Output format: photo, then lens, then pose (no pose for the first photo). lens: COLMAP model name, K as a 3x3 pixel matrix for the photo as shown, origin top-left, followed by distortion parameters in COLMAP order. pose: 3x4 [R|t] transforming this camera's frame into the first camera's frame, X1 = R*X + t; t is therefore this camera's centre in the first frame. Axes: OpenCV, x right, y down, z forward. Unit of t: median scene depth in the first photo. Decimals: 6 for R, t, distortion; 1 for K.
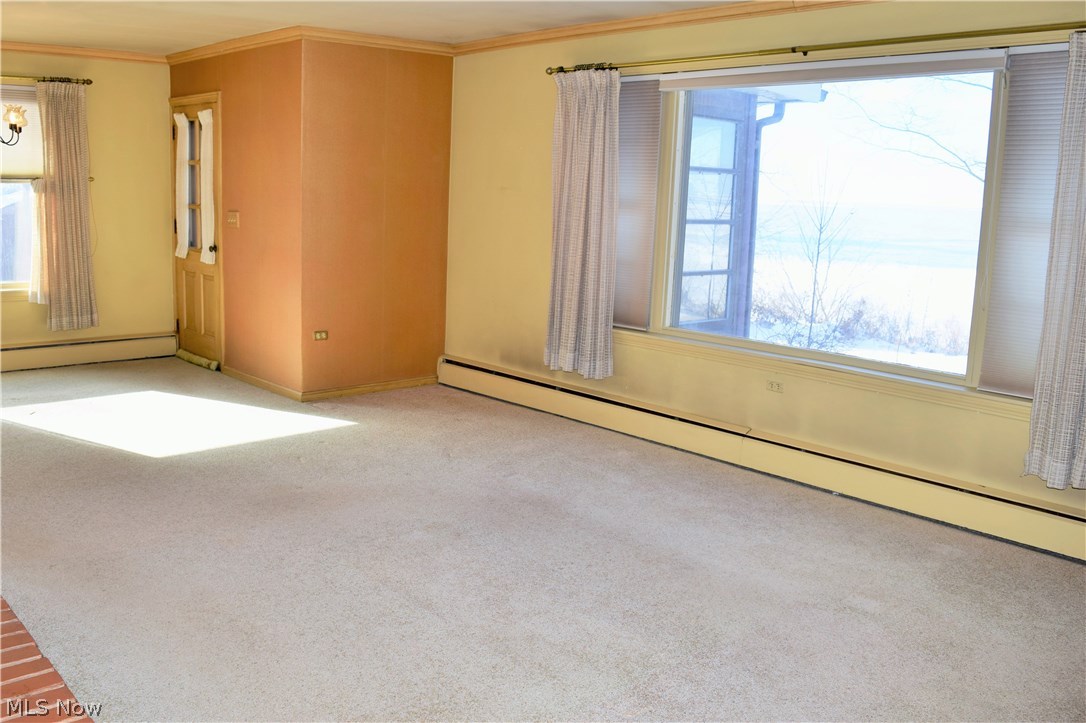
lens RADIAL K [[1006.3, 0, 543.0], [0, 1006.3, 361.5], [0, 0, 1]] dist [-0.110606, 0.004403]
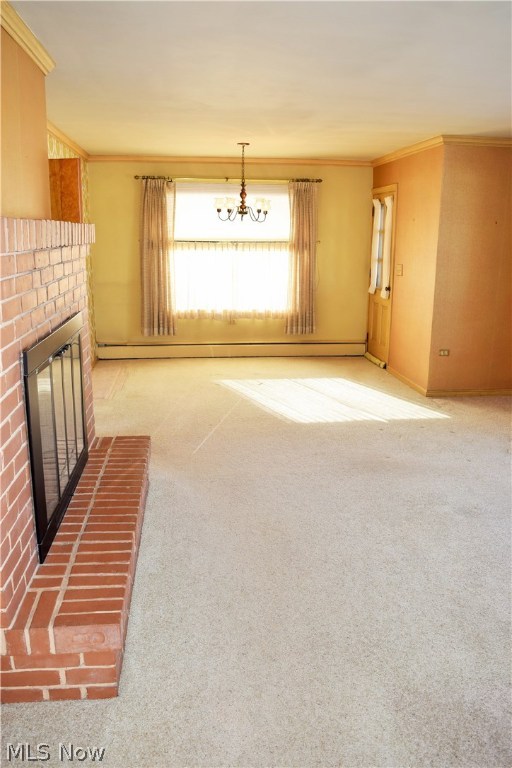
lens RADIAL K [[644.3, 0, 256.0], [0, 644.3, 384.0], [0, 0, 1]] dist [-0.076453, -0.003159]
pose [[0.805177, 0.114145, -0.581946, 0.095402], [-0.088481, 0.993441, 0.072436, -0.022374], [0.586397, -0.006832, 0.809995, 0.086619]]
